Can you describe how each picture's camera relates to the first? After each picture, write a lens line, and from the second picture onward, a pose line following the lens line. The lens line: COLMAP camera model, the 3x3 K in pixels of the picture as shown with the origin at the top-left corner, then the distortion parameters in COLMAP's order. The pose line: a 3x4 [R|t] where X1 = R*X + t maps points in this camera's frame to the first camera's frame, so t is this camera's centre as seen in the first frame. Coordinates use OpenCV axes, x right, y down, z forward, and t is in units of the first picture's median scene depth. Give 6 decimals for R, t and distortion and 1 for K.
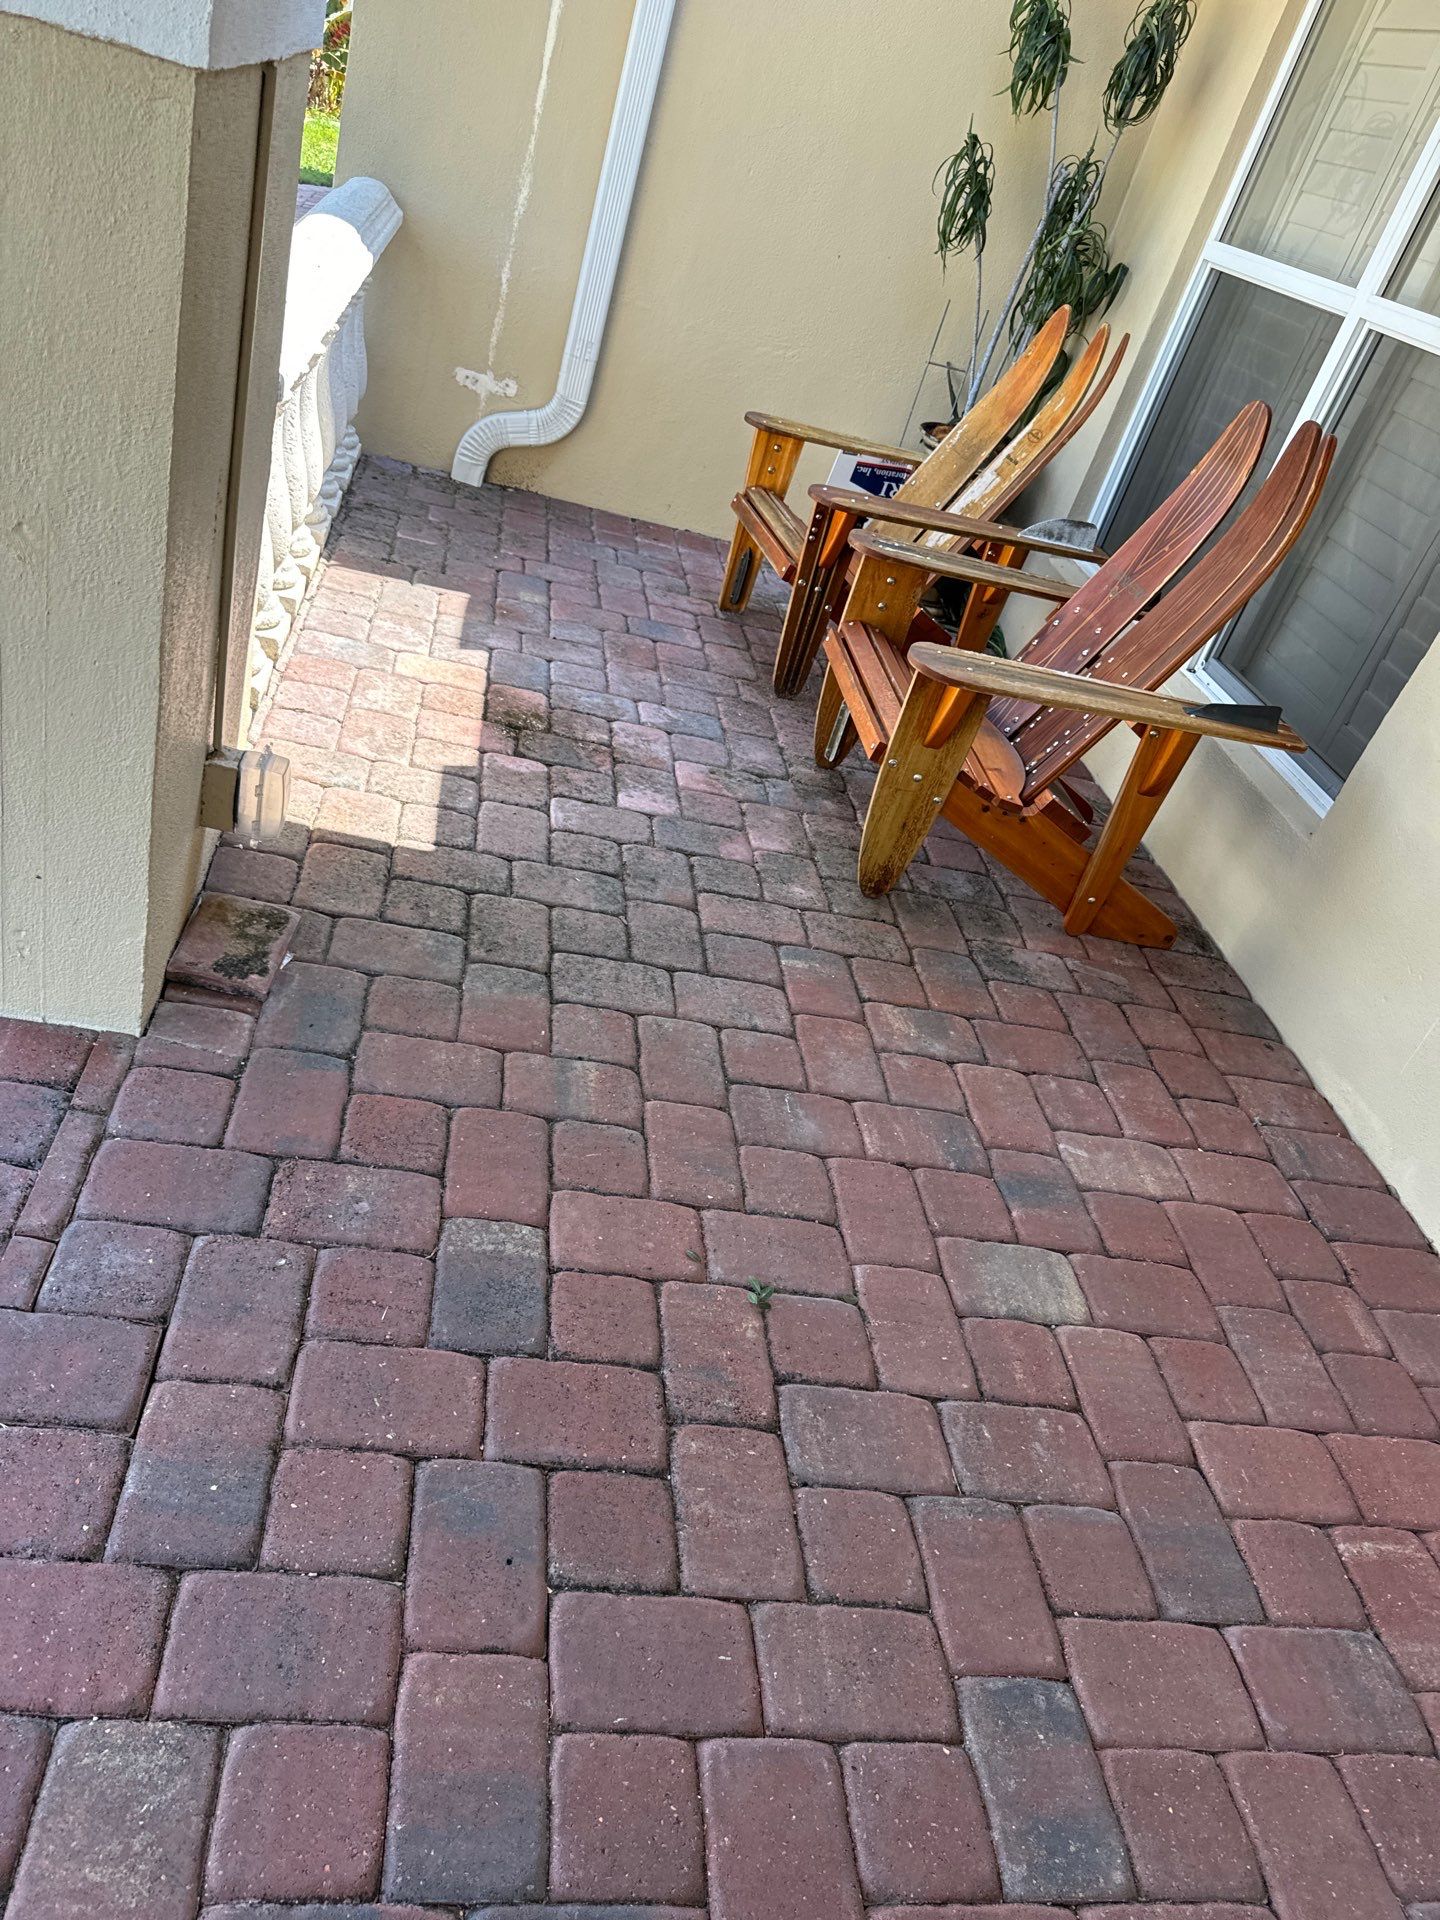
lens RADIAL K [[1380.8, 0, 712.2], [0, 1380.8, 957.5], [0, 0, 1]] dist [0.006821, -0.005575]
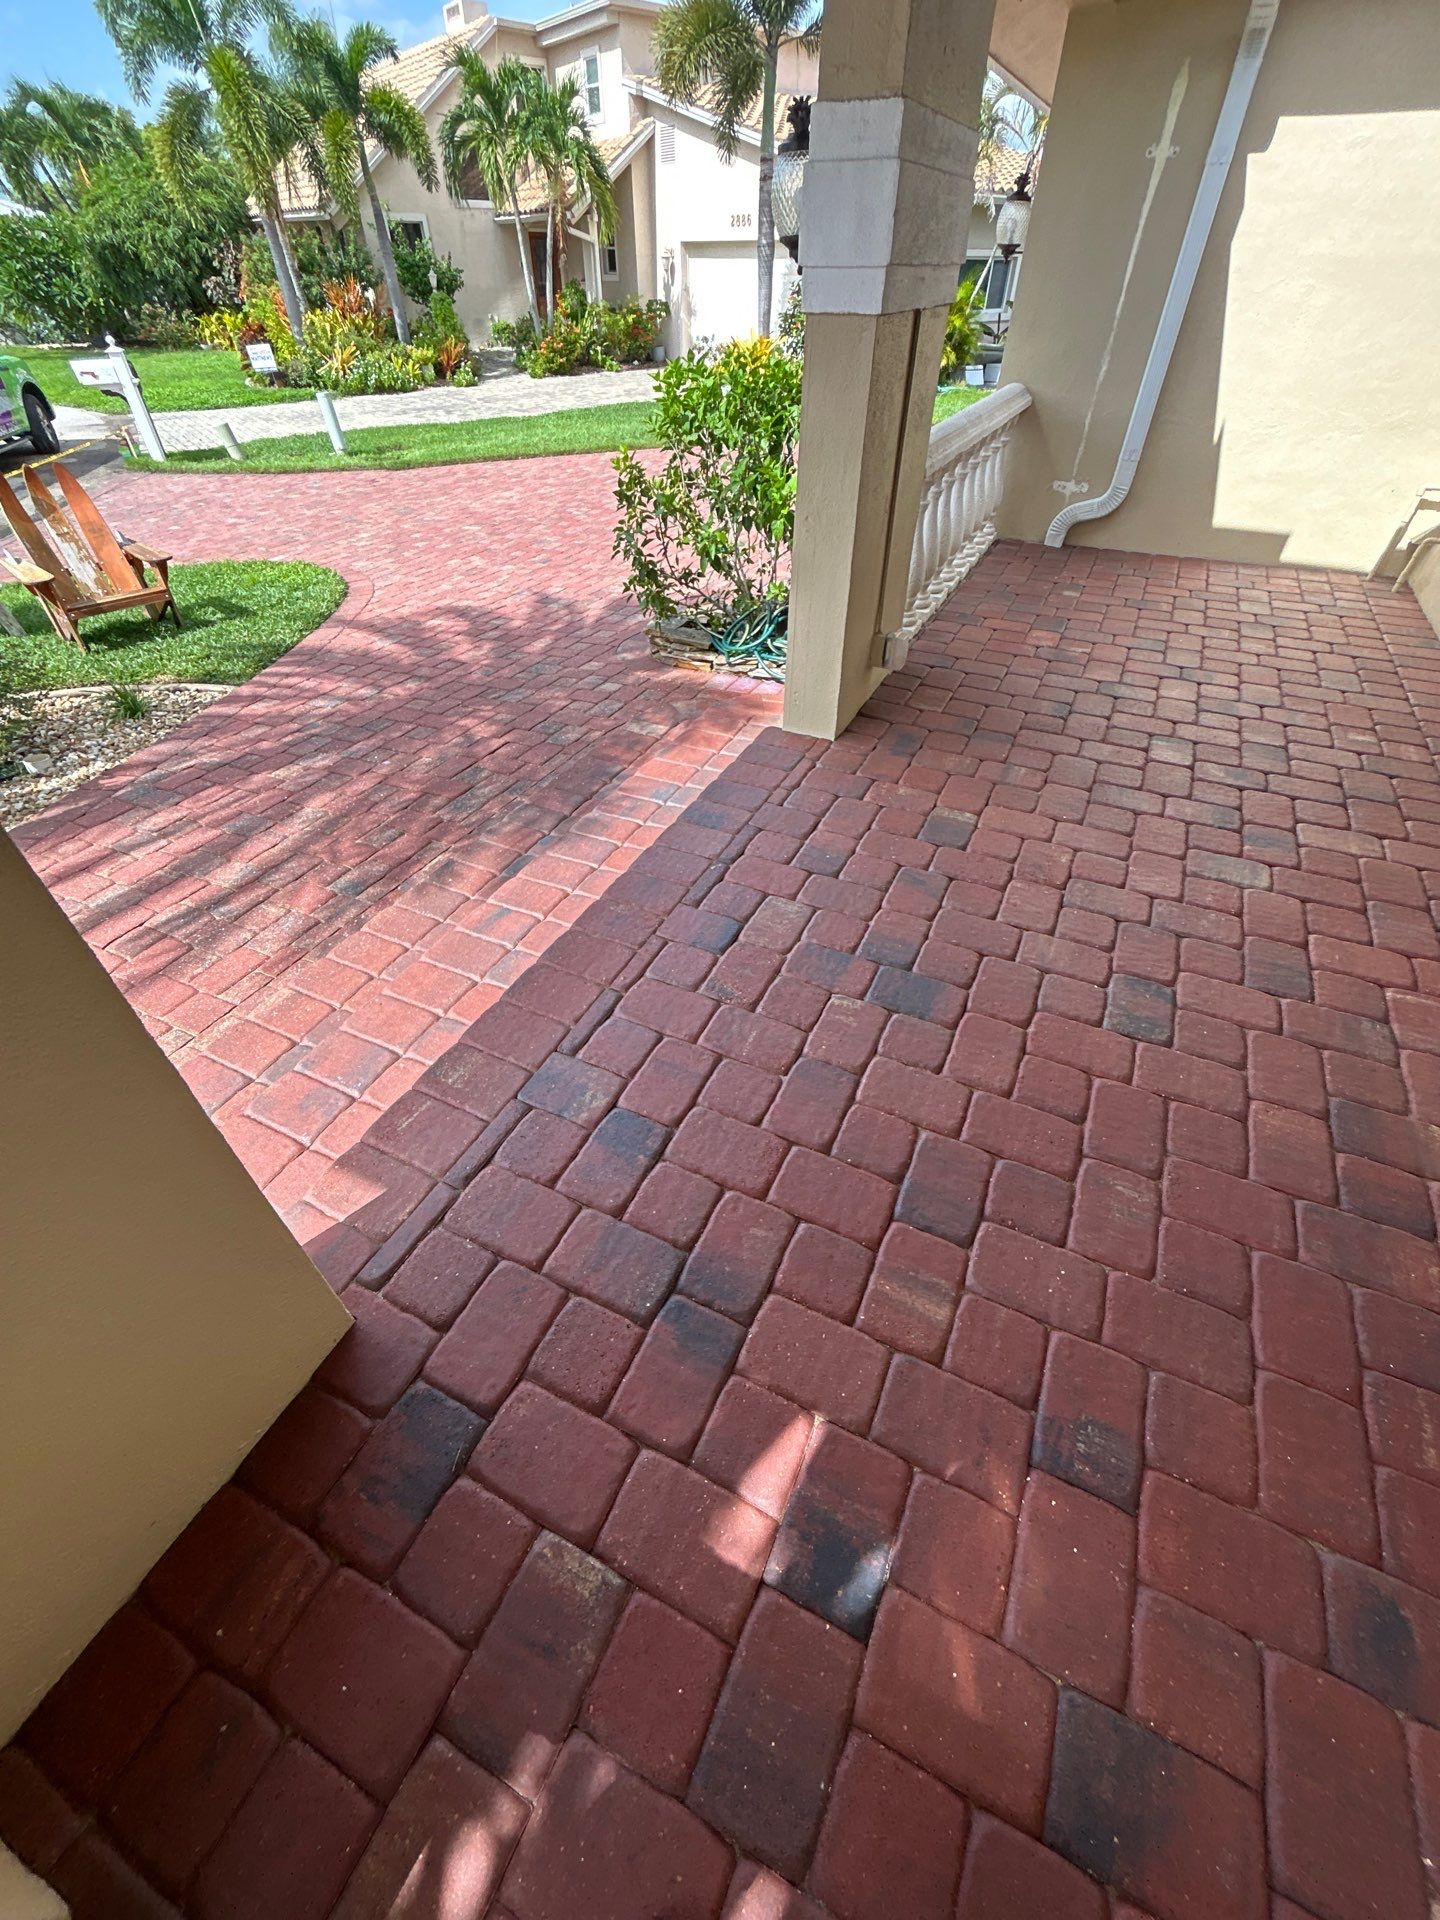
lens RADIAL K [[775.5, 0, 720.0], [0, 775.5, 960.0], [0, 0, 1]] dist [0.000978, -0.000029]
pose [[0.819519, 0.135510, -0.556800, 0.215829], [-0.090043, 0.990019, 0.108416, 0.256688], [0.565934, -0.038713, 0.823541, -0.252241]]
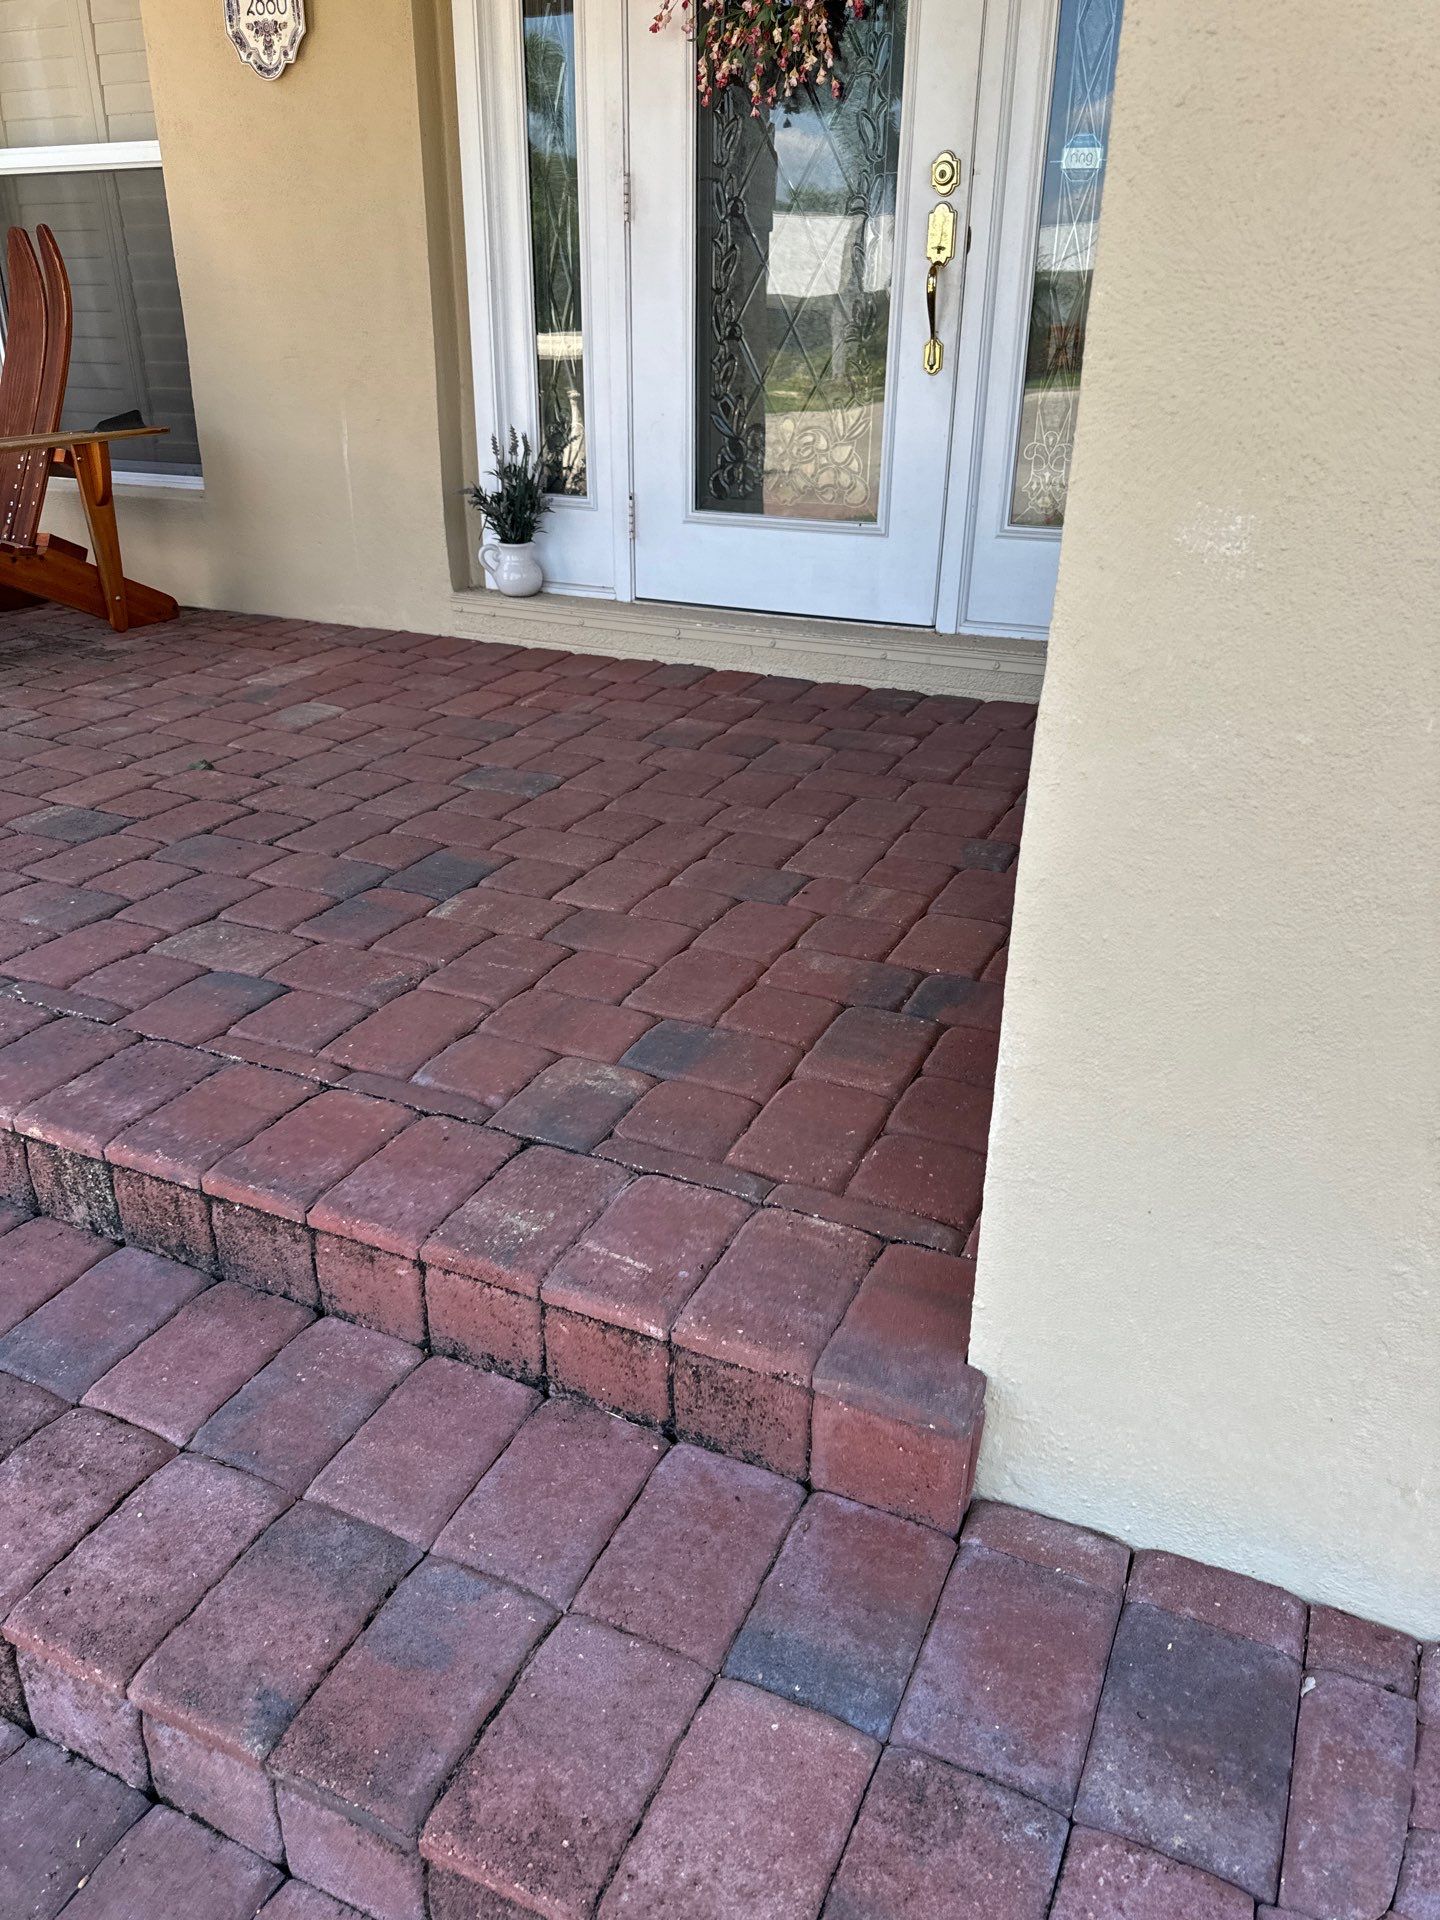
lens RADIAL K [[1380.8, 0, 712.2], [0, 1380.8, 957.5], [0, 0, 1]] dist [0.006821, -0.005575]
pose [[0.504973, -0.579236, 0.639913, -0.607264], [0.567800, 0.781307, 0.259157, 0.257882], [-0.650081, 0.232476, 0.723429, -0.341002]]
